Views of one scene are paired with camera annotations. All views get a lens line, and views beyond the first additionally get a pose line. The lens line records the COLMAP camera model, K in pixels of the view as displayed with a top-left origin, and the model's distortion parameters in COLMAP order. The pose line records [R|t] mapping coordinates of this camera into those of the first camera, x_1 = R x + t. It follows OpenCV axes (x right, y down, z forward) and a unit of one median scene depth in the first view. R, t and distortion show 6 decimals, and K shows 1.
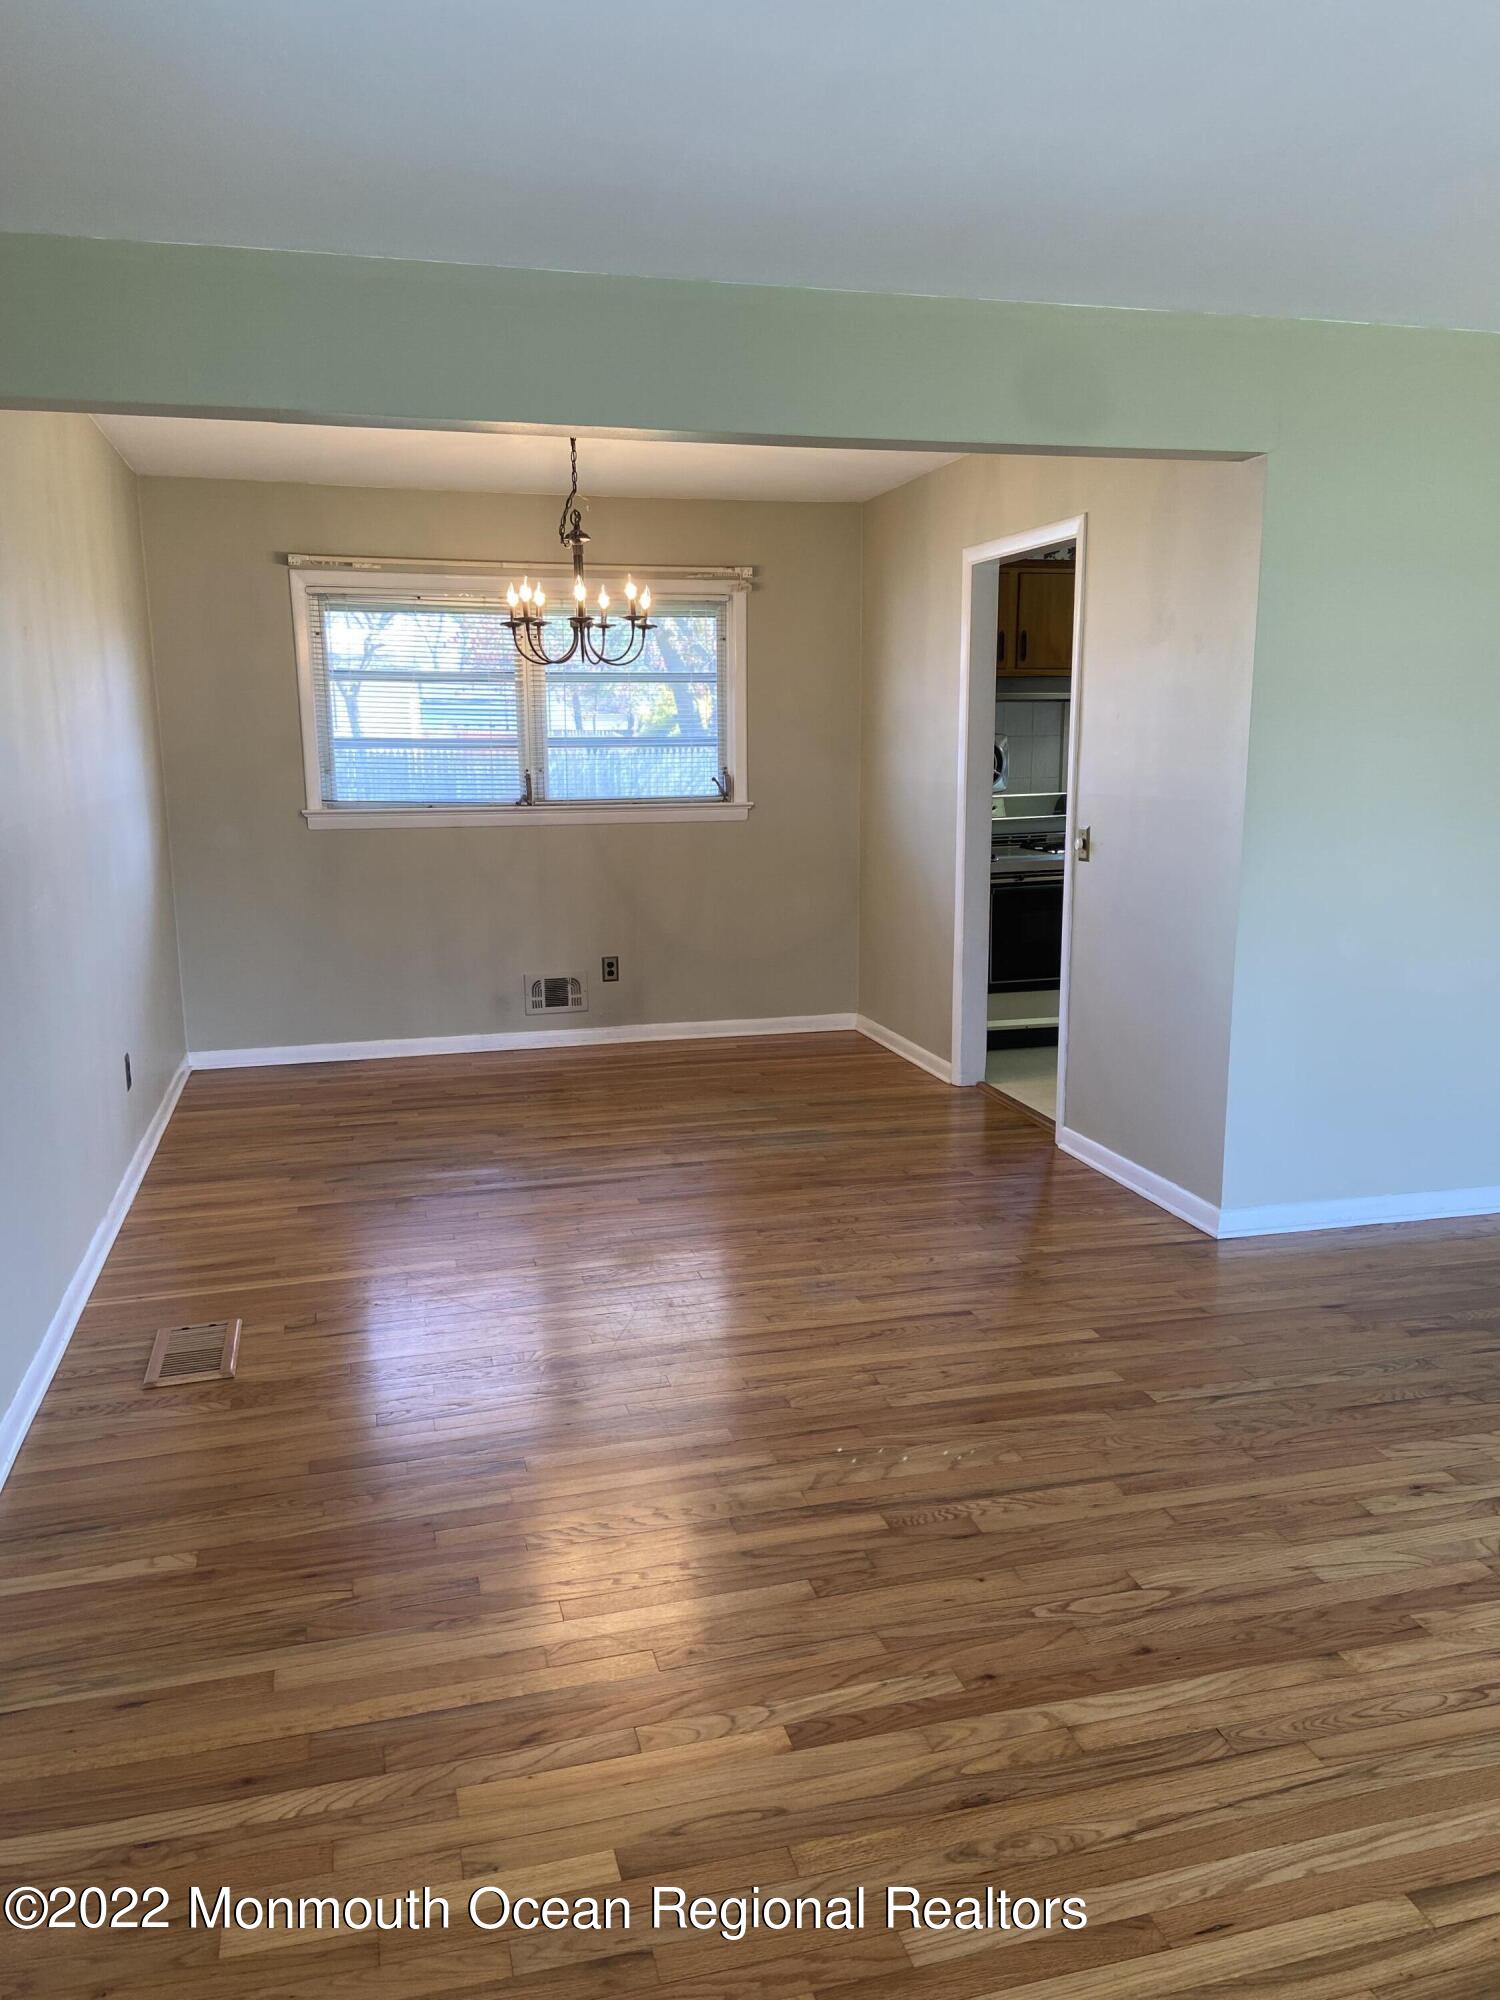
lens RADIAL K [[1498.8, 0, 750.0], [0, 1498.8, 1000.0], [0, 0, 1]] dist [-0.001039, -0.000833]
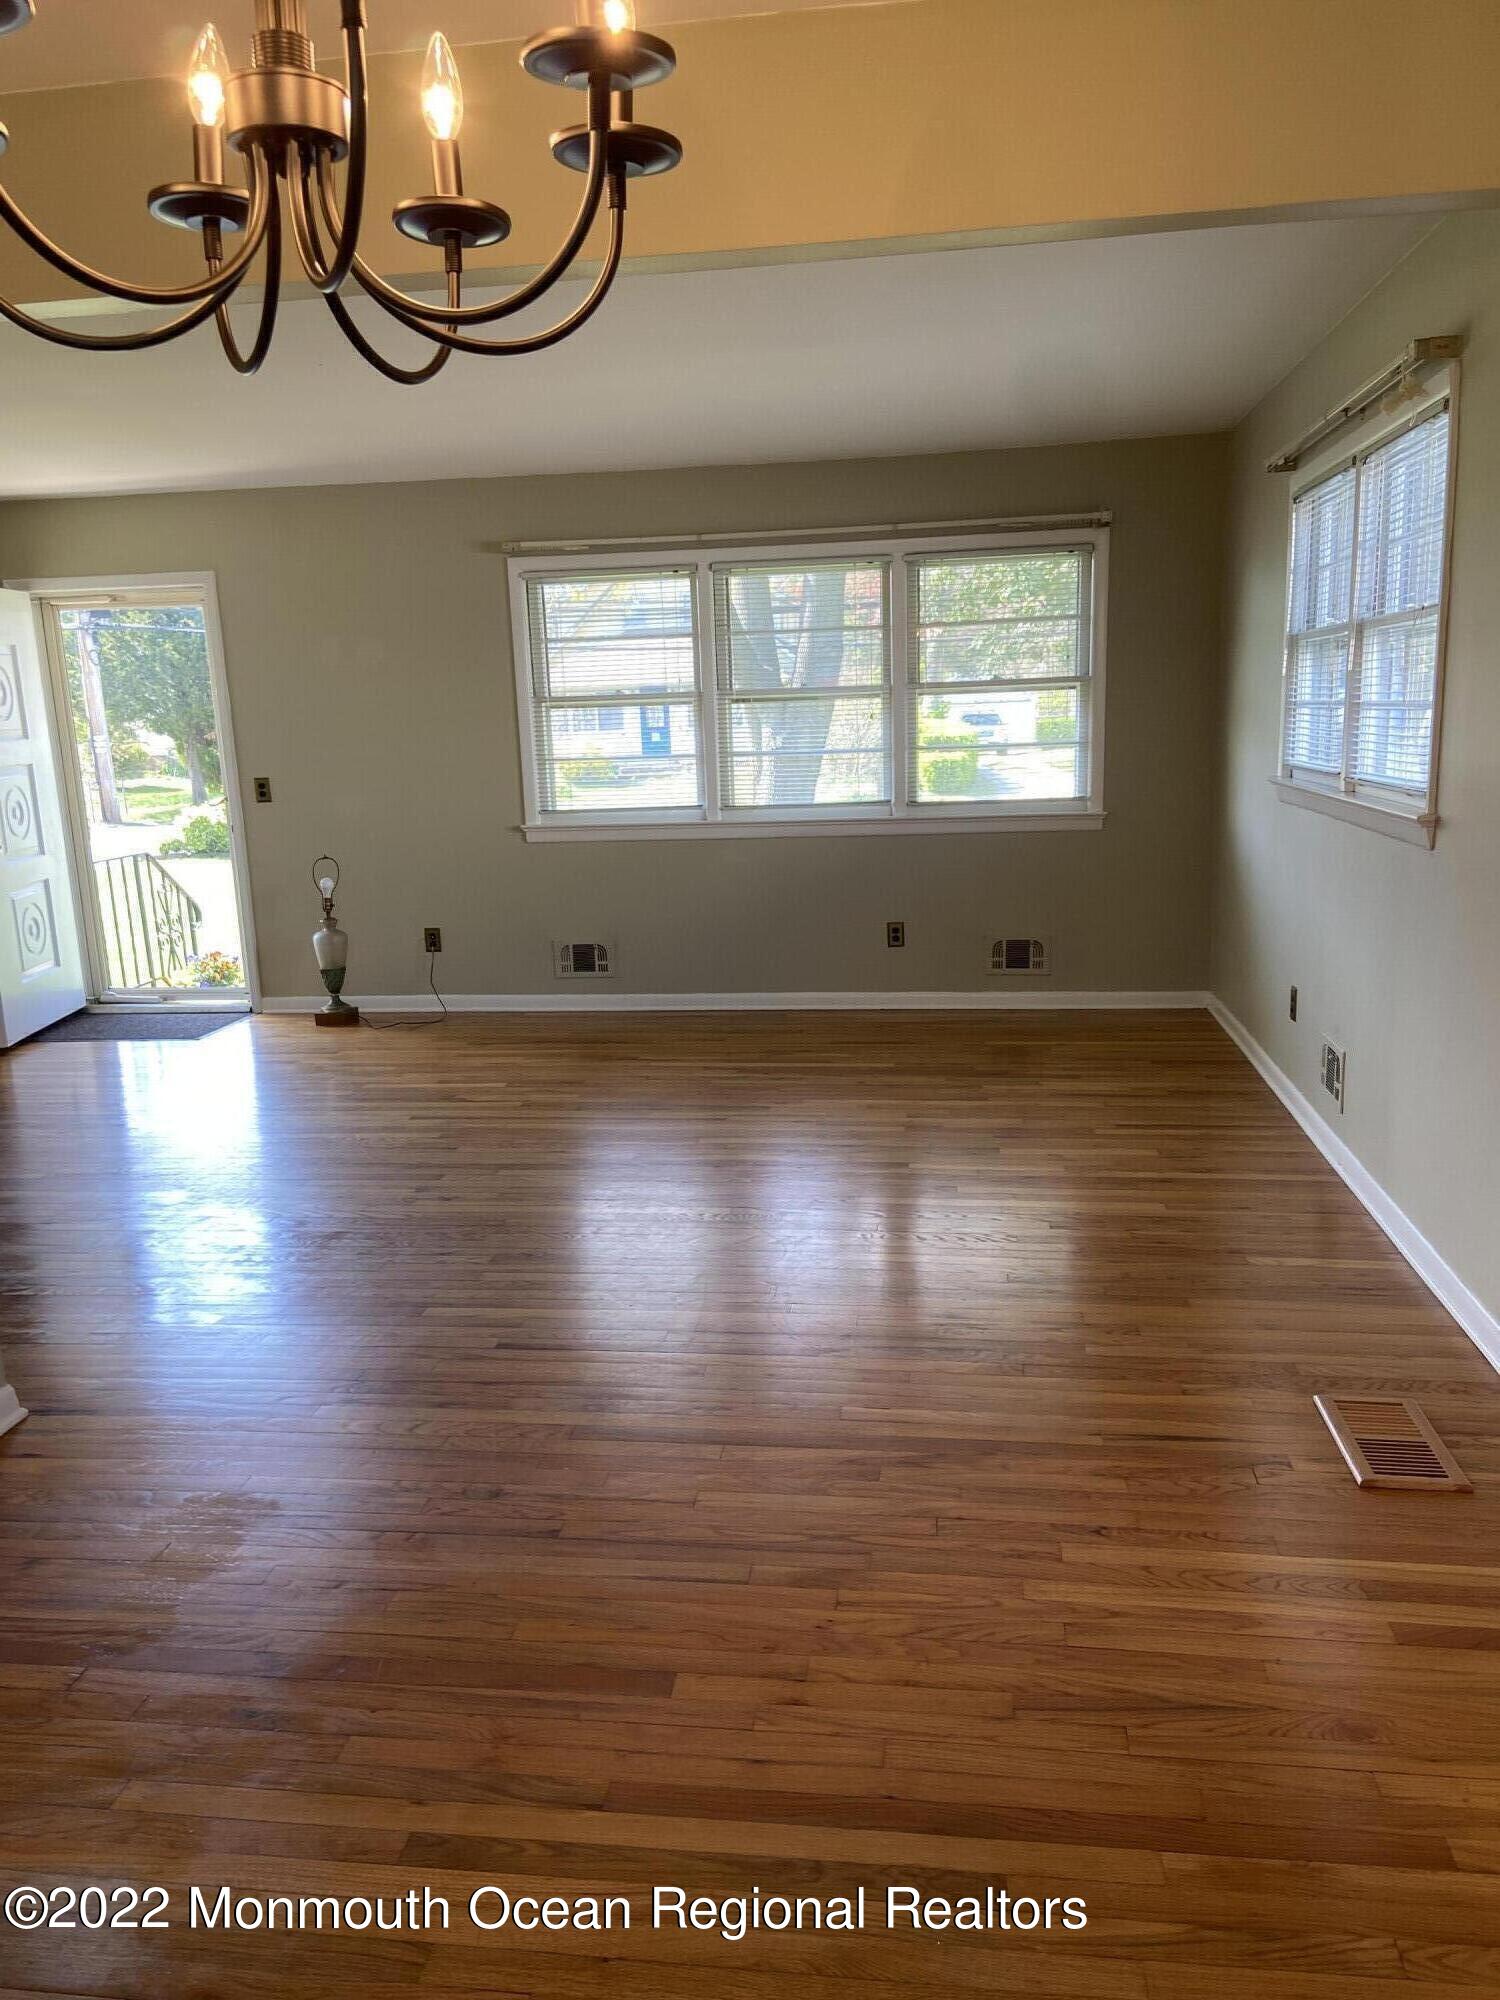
lens RADIAL K [[1498.8, 0, 750.0], [0, 1498.8, 1000.0], [0, 0, 1]] dist [-0.001039, -0.000833]
pose [[-0.919920, -0.033569, 0.390666, -0.375401], [0.114960, 0.929455, 0.350568, -0.316552], [-0.374874, 0.367406, -0.851165, 1.787423]]
